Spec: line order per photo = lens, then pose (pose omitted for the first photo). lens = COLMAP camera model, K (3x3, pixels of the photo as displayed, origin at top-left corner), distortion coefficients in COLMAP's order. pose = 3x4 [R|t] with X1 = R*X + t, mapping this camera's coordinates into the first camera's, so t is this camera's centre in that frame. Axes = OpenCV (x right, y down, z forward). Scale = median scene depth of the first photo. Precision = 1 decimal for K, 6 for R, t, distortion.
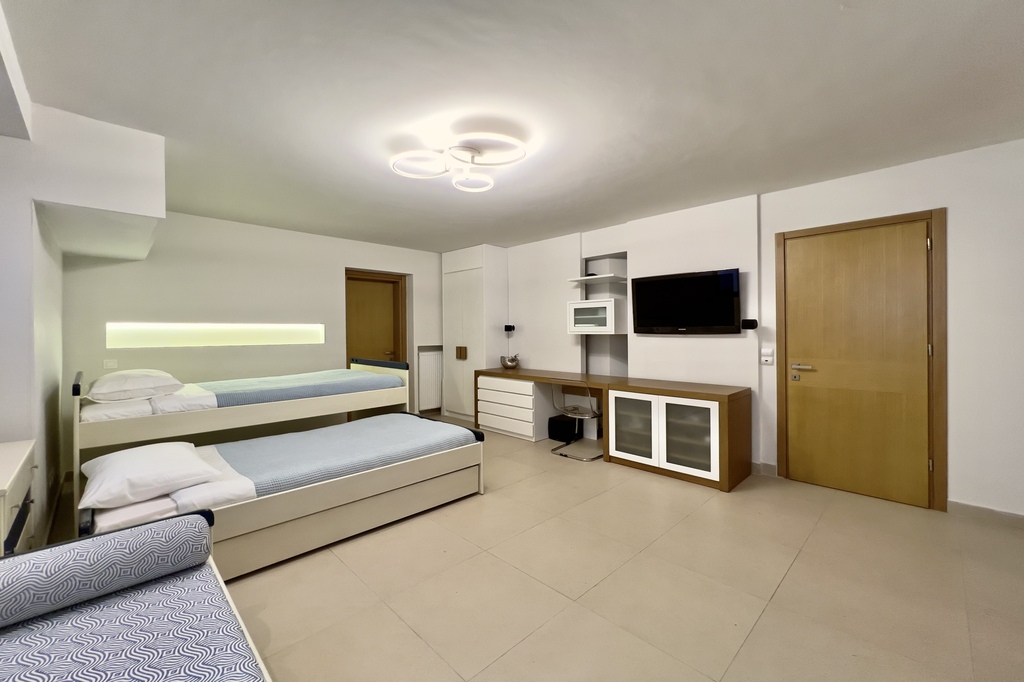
lens RADIAL K [[416.8, 0, 508.2], [0, 416.8, 335.2], [0, 0, 1]] dist [0.000607, -0.000586]
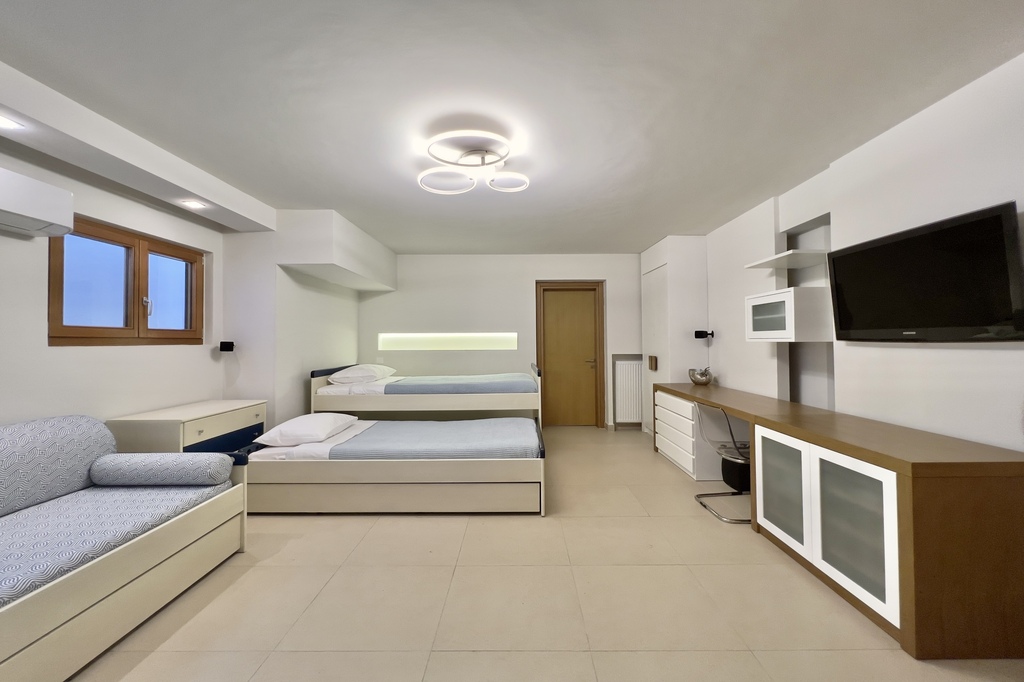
lens RADIAL K [[416.8, 0, 512.6], [0, 416.8, 338.0], [0, 0, 1]] dist [0.000607, -0.000586]
pose [[0.713851, -0.003066, -0.700291, 0.395064], [-0.005492, 0.999935, -0.009977, 0.000227], [0.700276, 0.010968, 0.713788, 0.220548]]
